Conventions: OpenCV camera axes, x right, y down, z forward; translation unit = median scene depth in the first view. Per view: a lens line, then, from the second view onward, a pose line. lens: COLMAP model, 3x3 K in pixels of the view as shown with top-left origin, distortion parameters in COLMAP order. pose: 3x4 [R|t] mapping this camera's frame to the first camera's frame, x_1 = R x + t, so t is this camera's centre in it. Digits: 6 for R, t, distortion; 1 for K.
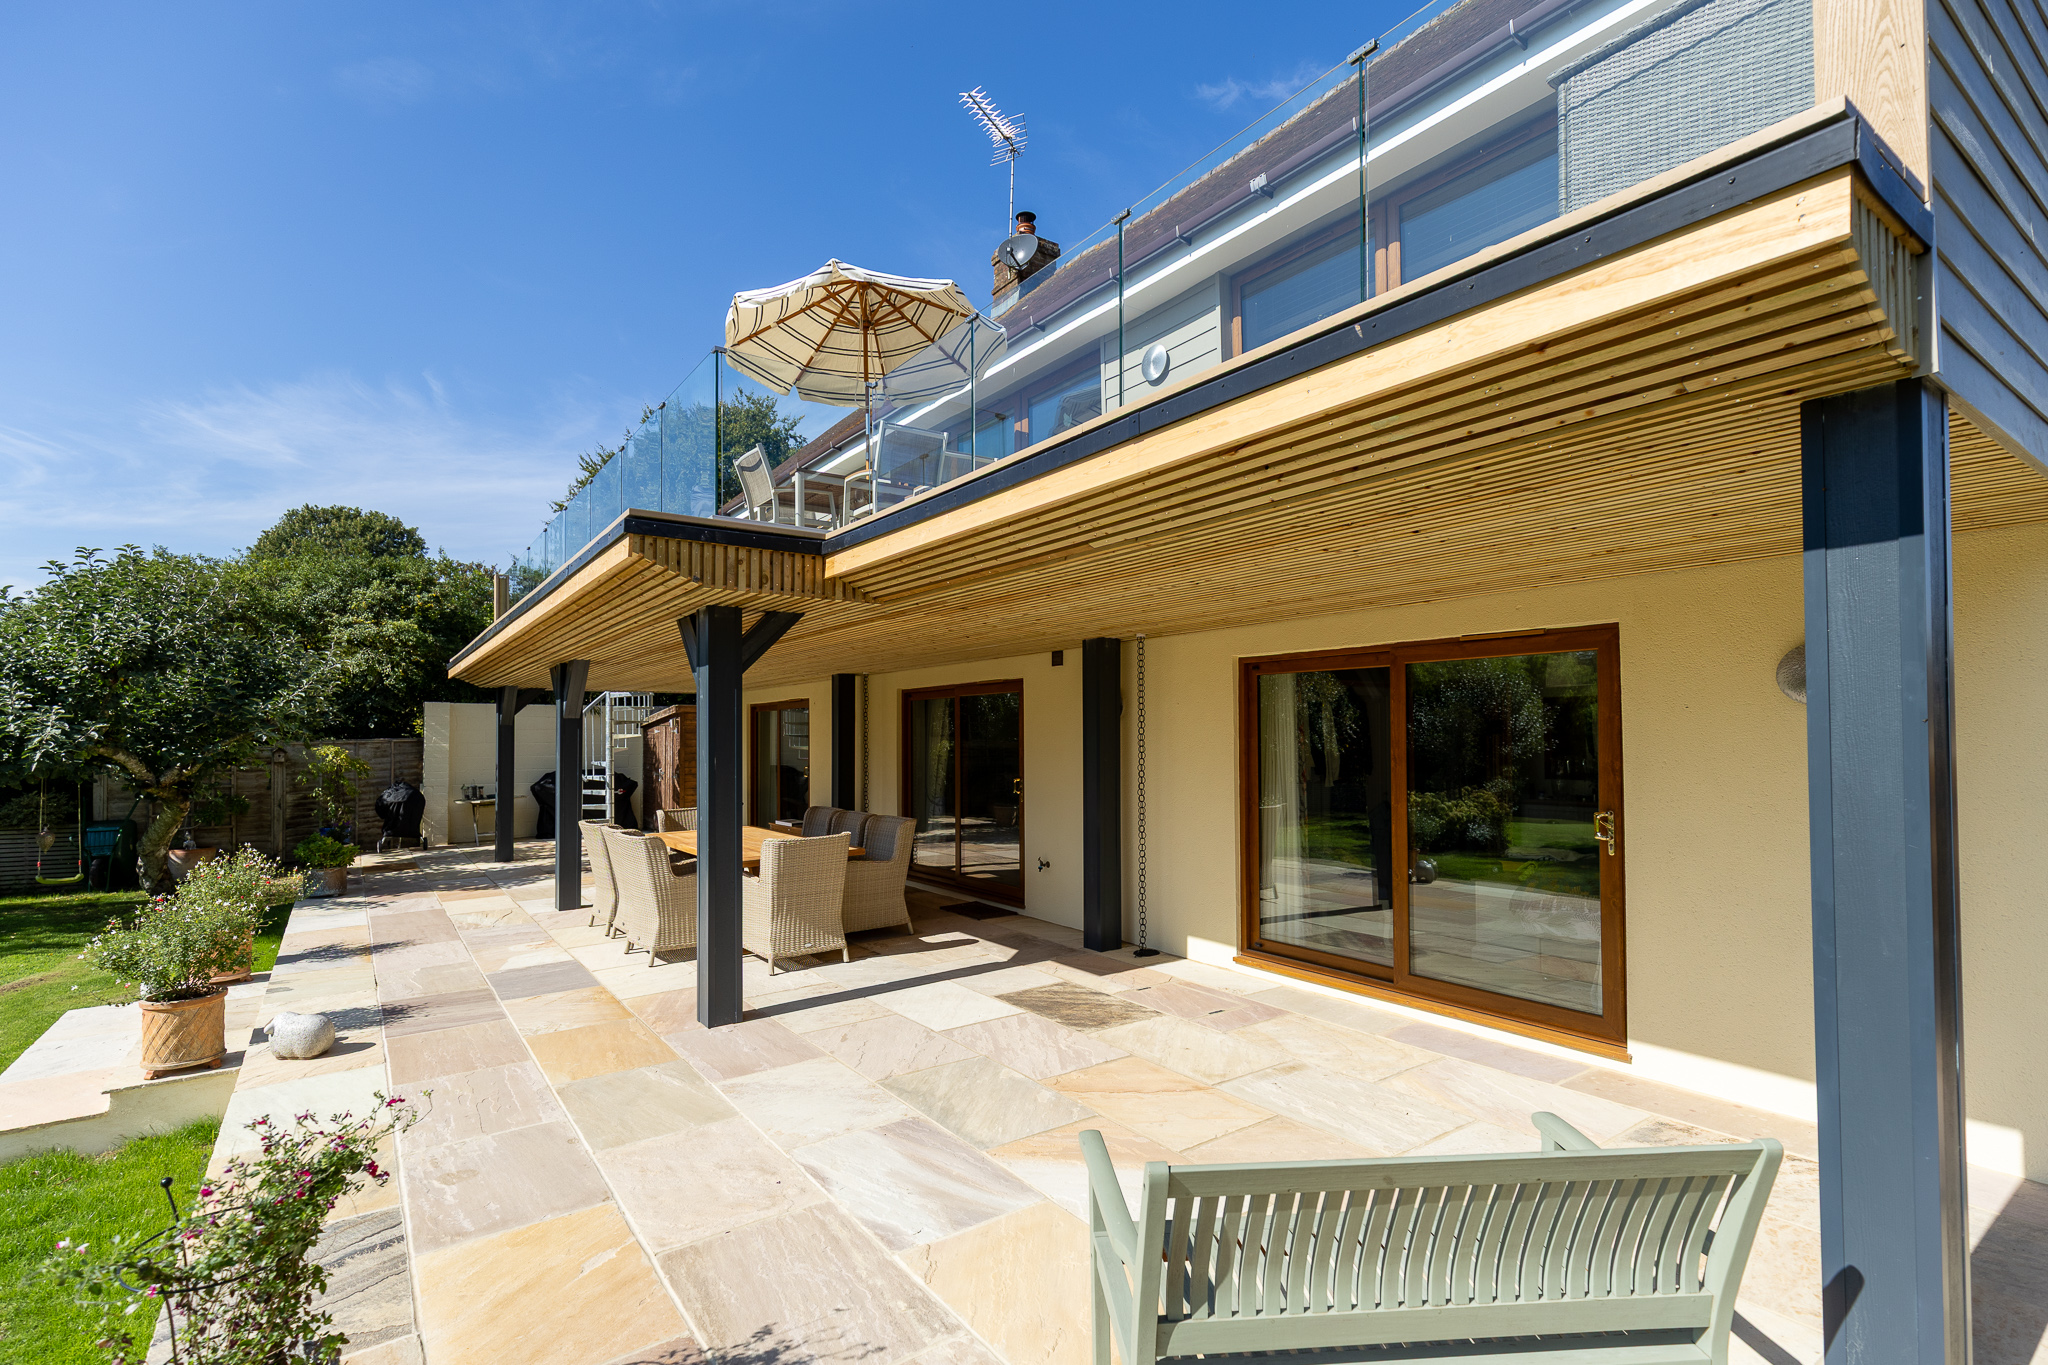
lens RADIAL K [[946.0, 0, 989.8], [0, 946.0, 734.1], [0, 0, 1]] dist [0.009974, -0.000121]
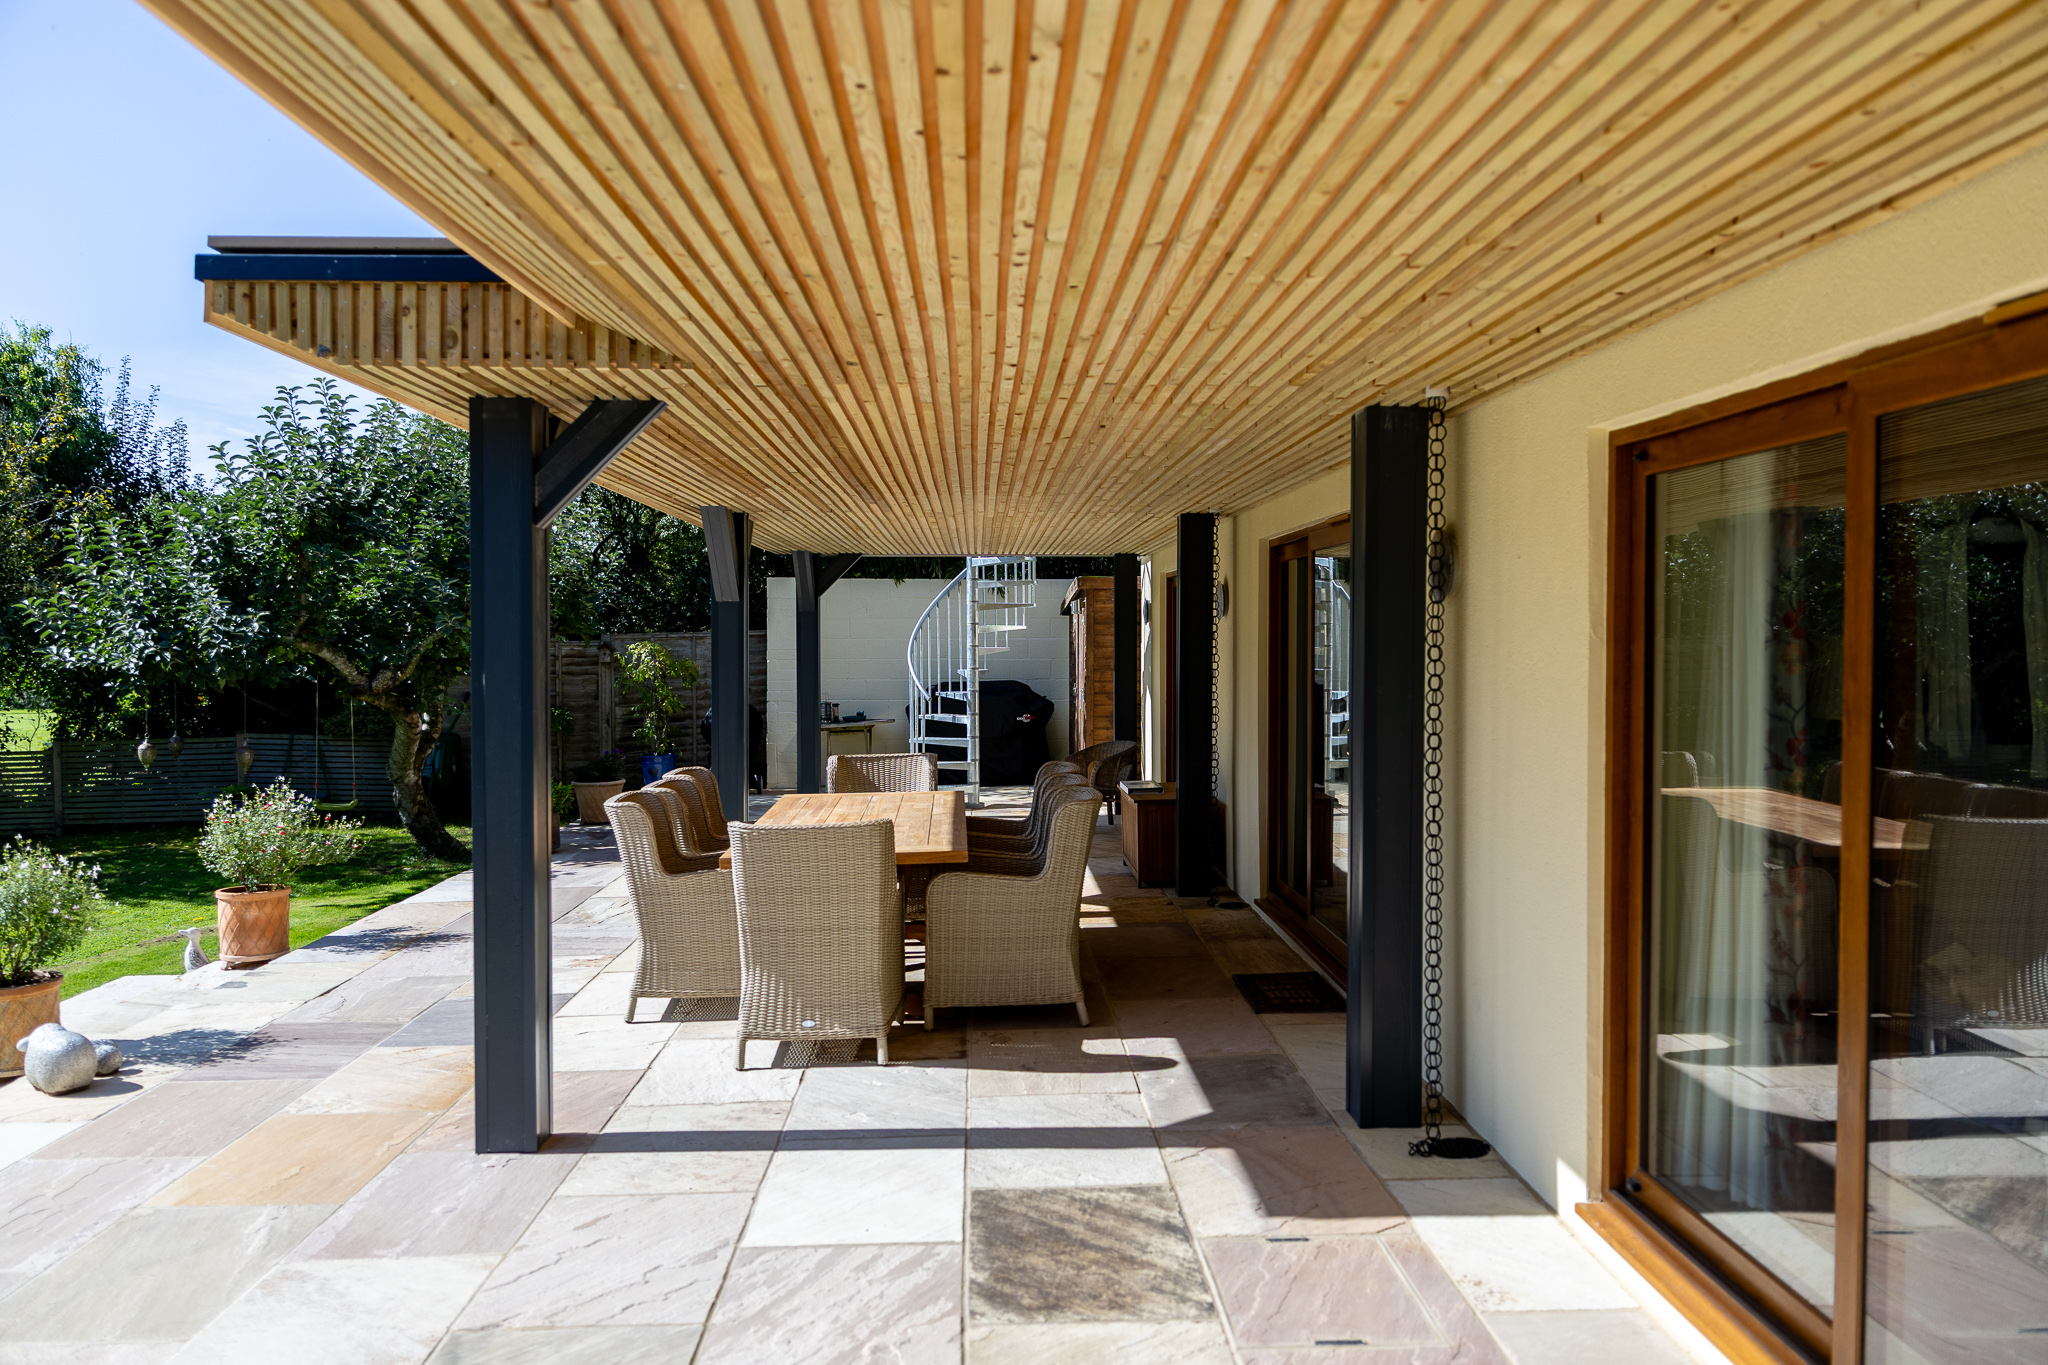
lens RADIAL K [[1587.9, 0, 1027.0], [0, 1587.9, 677.5], [0, 0, 1]] dist [0.023173, -0.039255]
pose [[0.854920, 0.021879, -0.518299, 0.390773], [-0.005799, 0.999451, 0.032624, -0.000886], [0.518728, -0.024885, 0.854577, 0.320734]]
